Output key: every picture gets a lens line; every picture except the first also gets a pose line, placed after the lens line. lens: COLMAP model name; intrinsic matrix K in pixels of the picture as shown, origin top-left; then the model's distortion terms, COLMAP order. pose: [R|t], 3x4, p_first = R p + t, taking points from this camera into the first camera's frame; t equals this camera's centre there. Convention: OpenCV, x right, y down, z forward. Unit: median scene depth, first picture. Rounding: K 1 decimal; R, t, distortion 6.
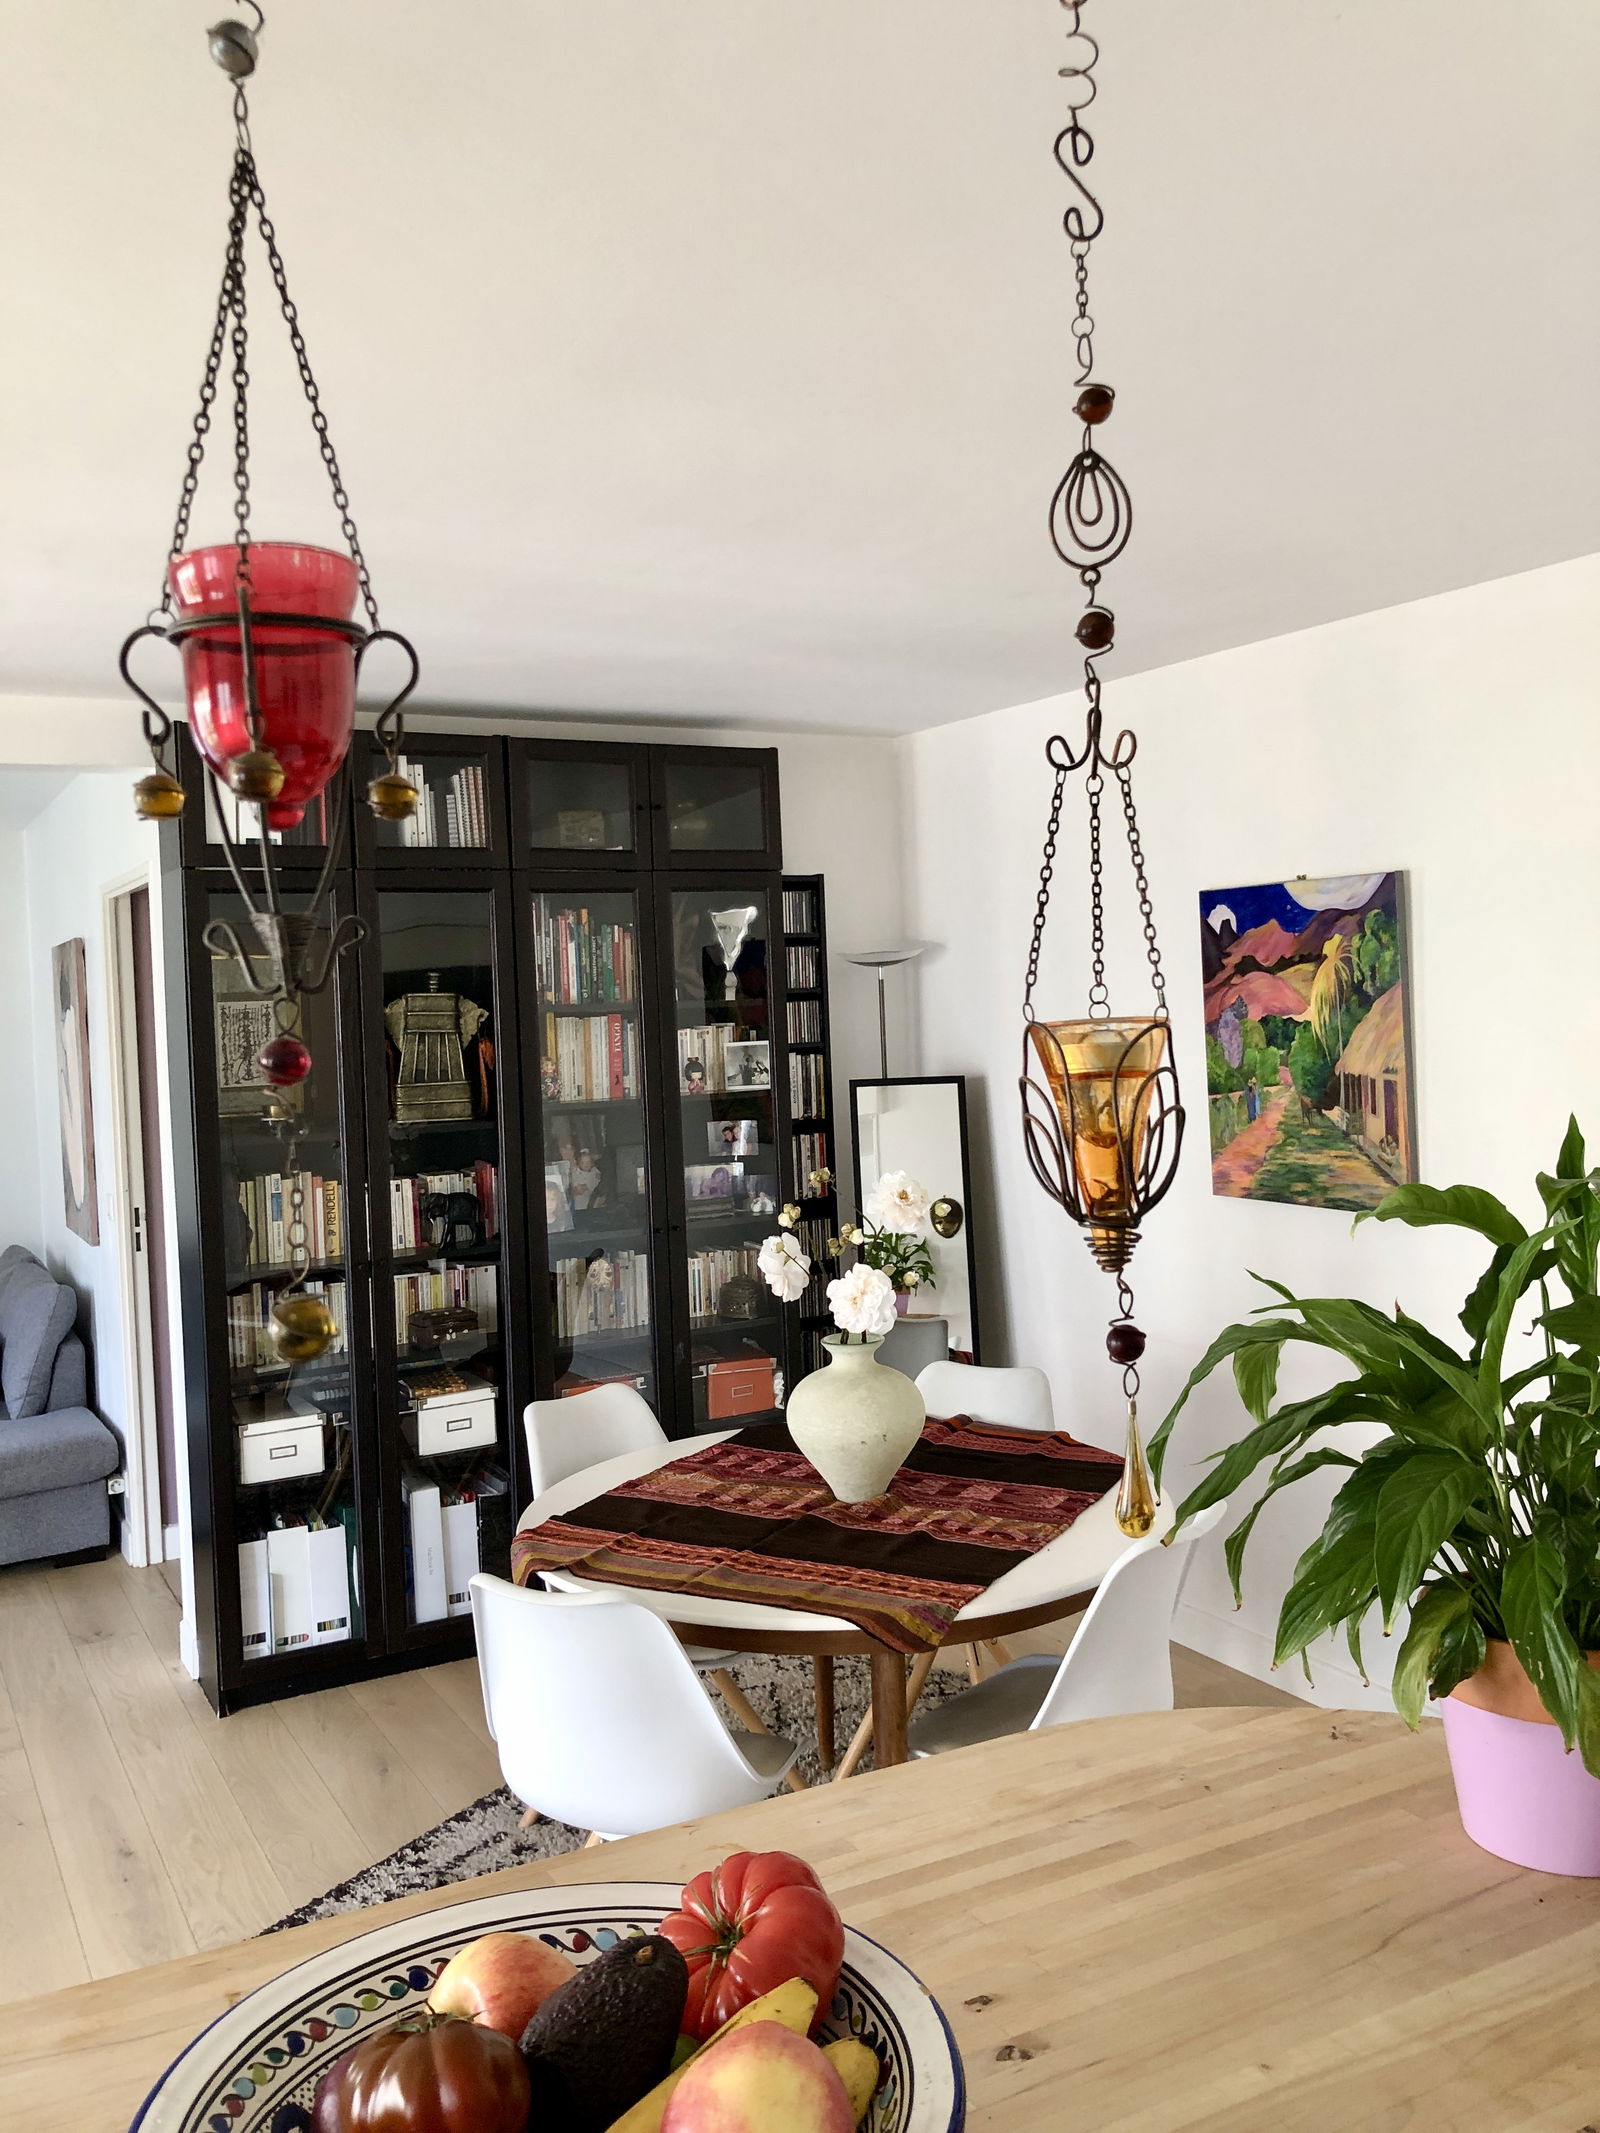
lens RADIAL K [[1748.9, 0, 828.6], [0, 1748.9, 1063.0], [0, 0, 1]] dist [0.022597, -0.014365]
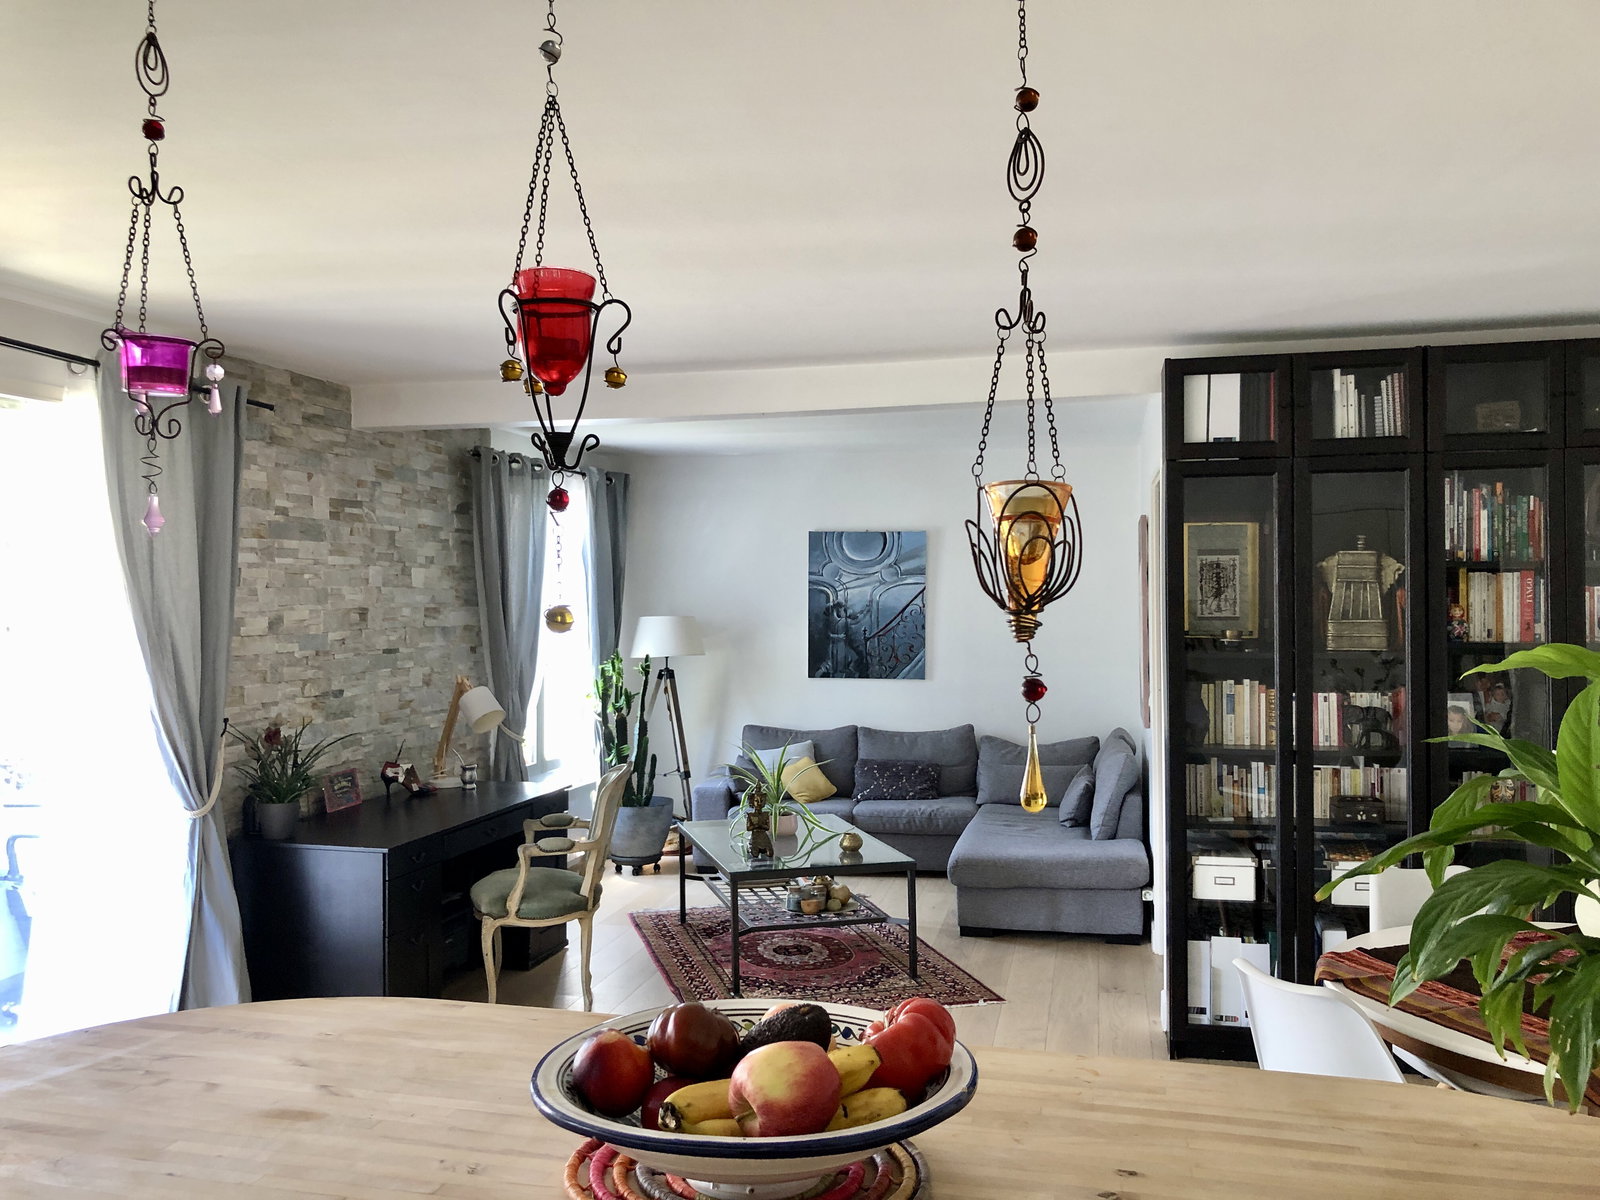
lens RADIAL K [[1311.9, 0, 789.8], [0, 1311.9, 605.9], [0, 0, 1]] dist [0.022597, -0.014365]
pose [[0.741454, 0.033394, -0.670173, 0.117824], [-0.040336, 0.999173, 0.005161, 0.012959], [0.669791, 0.023205, 0.742187, -0.003704]]
